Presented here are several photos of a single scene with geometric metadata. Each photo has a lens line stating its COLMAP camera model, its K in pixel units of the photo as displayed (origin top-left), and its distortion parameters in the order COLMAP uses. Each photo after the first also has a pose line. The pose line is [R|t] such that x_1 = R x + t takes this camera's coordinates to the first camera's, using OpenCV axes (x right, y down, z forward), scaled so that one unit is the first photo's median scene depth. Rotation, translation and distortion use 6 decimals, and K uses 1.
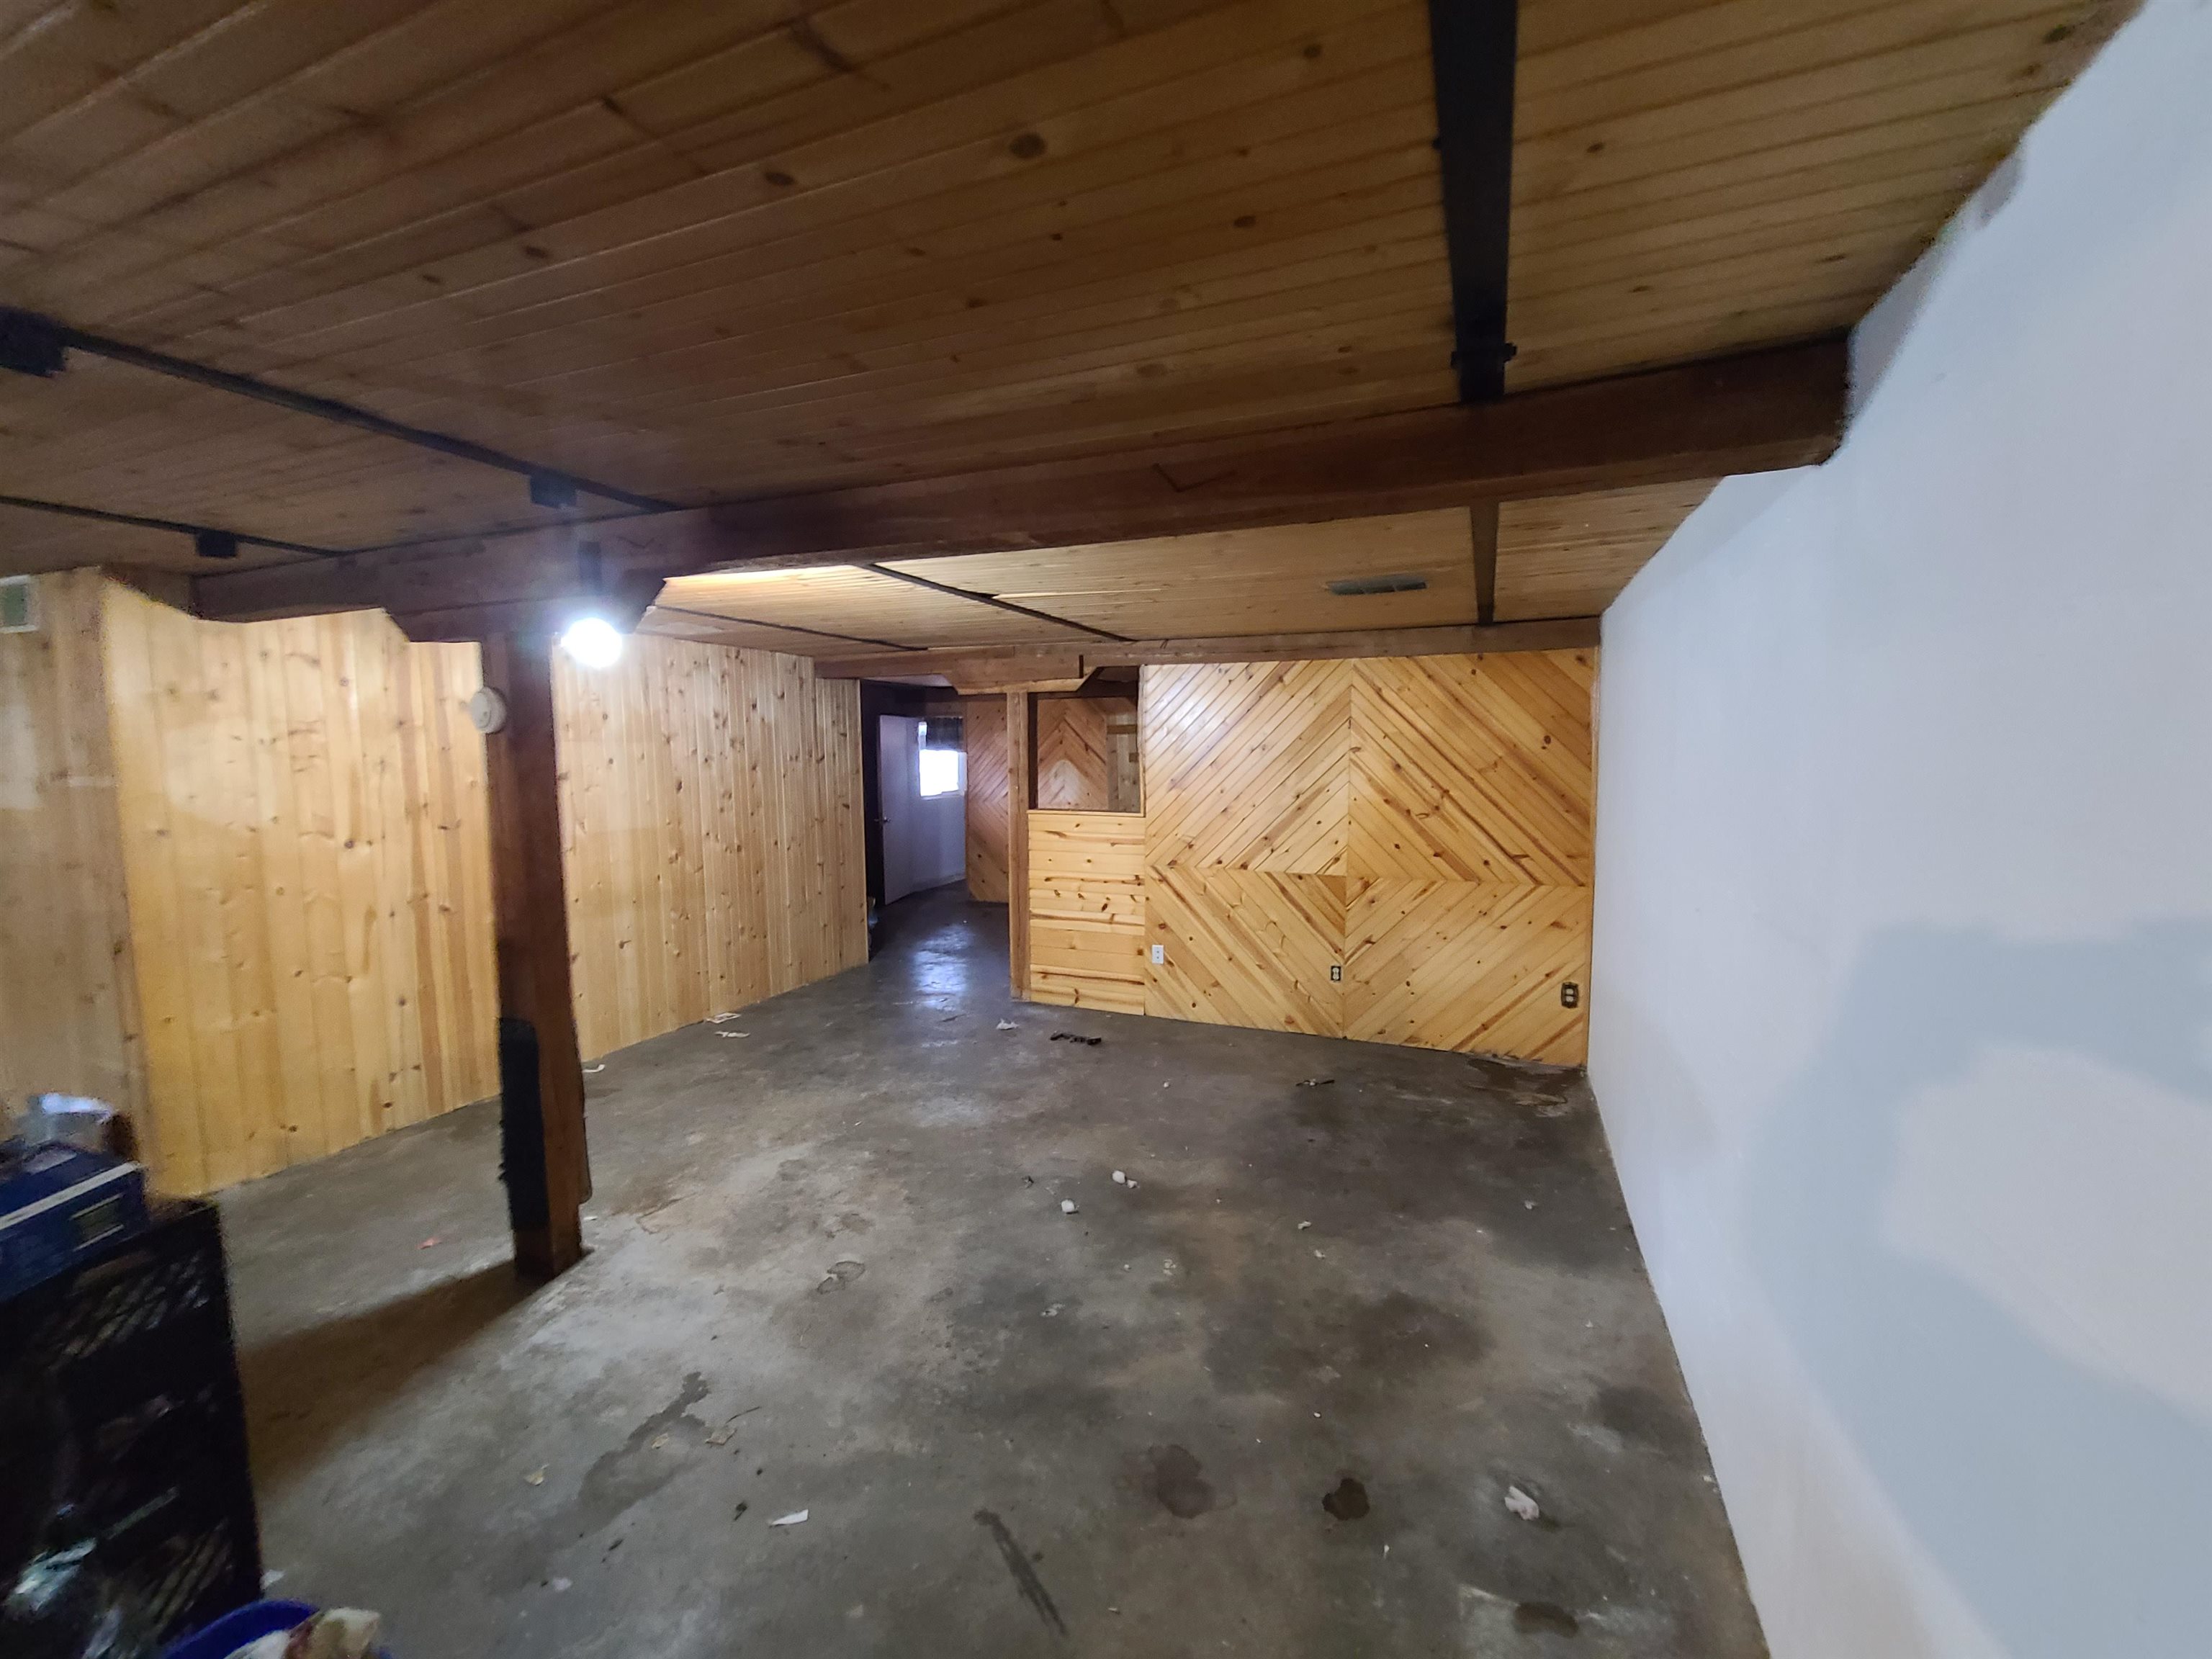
lens RADIAL K [[895.1, 0, 1109.7], [0, 895.1, 838.0], [0, 0, 1]] dist [0.001671, -0.002064]
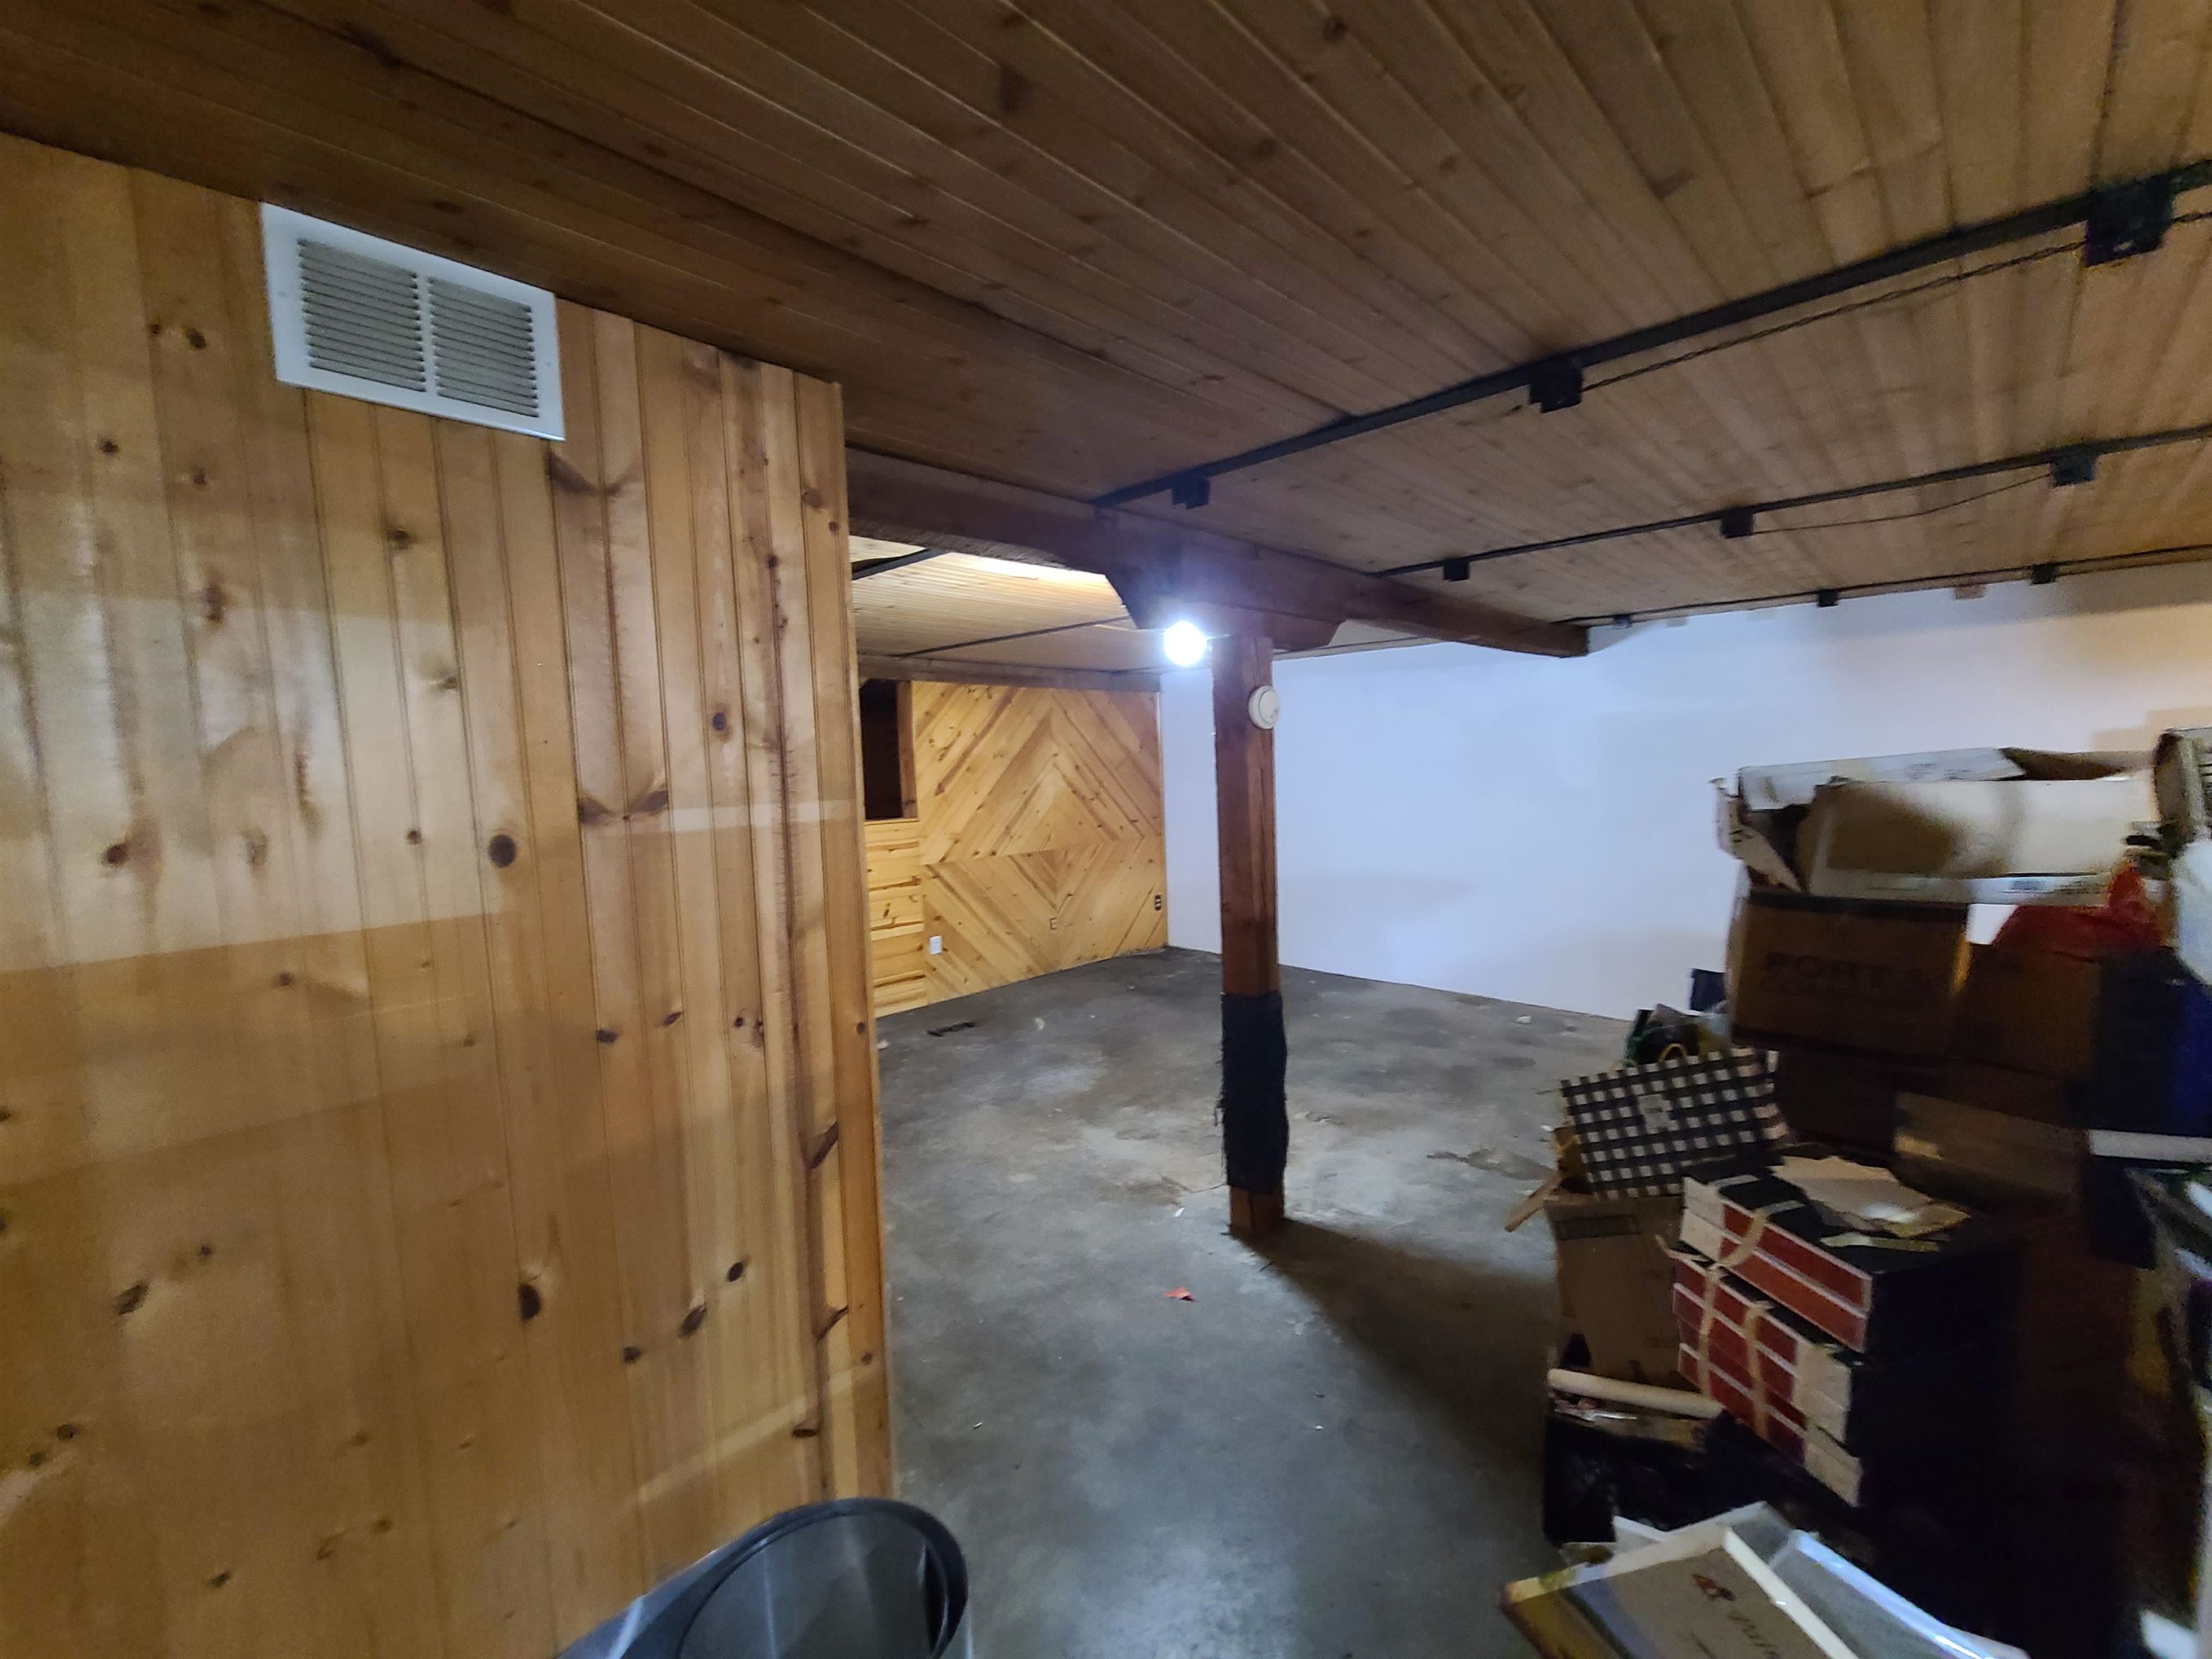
lens RADIAL K [[895.1, 0, 1109.7], [0, 895.1, 838.0], [0, 0, 1]] dist [0.001671, -0.002064]
pose [[0.372779, -0.091348, 0.923413, -1.001933], [0.118080, 0.991722, 0.050437, -0.034394], [-0.920377, 0.090234, 0.380479, 0.437262]]
